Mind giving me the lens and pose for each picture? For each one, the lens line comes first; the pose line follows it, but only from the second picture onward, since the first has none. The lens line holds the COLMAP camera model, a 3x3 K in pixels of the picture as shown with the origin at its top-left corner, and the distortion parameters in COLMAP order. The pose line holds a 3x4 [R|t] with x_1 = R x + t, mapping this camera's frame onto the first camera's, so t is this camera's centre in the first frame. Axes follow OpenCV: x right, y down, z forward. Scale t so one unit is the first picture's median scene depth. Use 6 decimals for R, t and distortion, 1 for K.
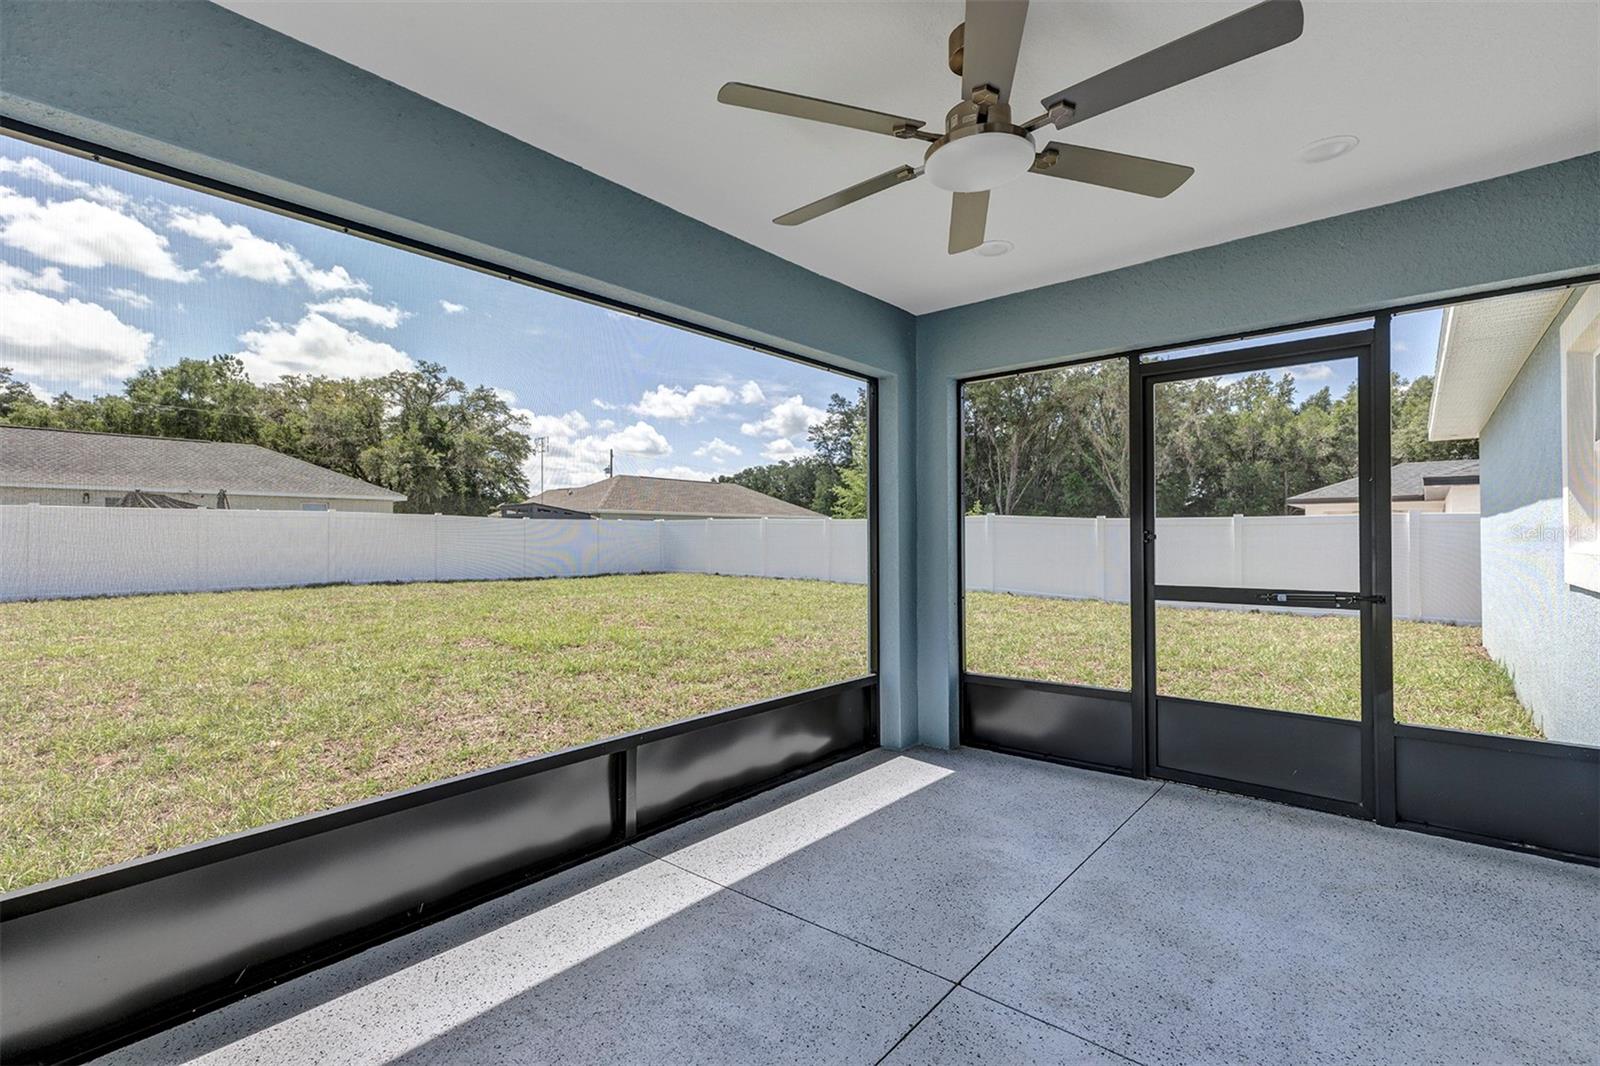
lens RADIAL K [[727.2, 0, 794.2], [0, 727.2, 530.2], [0, 0, 1]] dist [0.011090, -0.000195]
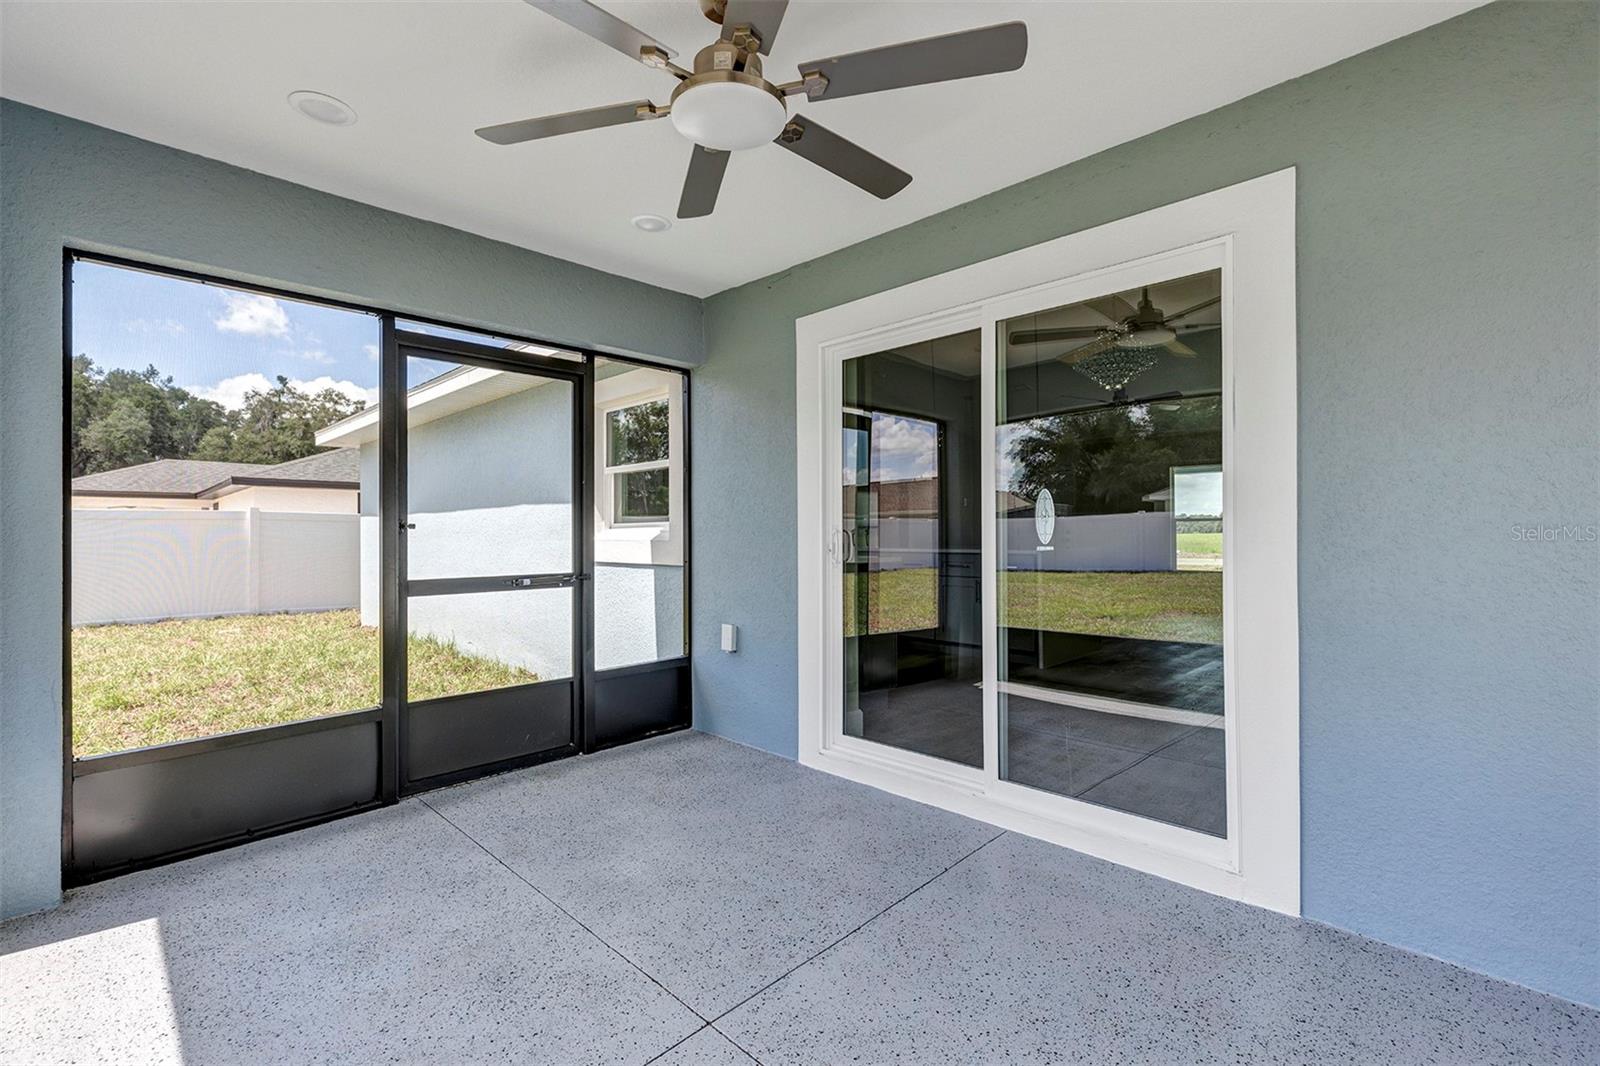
lens RADIAL K [[727.2, 0, 794.2], [0, 727.2, 530.2], [0, 0, 1]] dist [0.011090, -0.000195]
pose [[0.065267, 0.006682, 0.997845, -0.393885], [-0.006268, 0.999961, -0.006287, 0.017173], [-0.997848, -0.005844, 0.065307, 0.502183]]
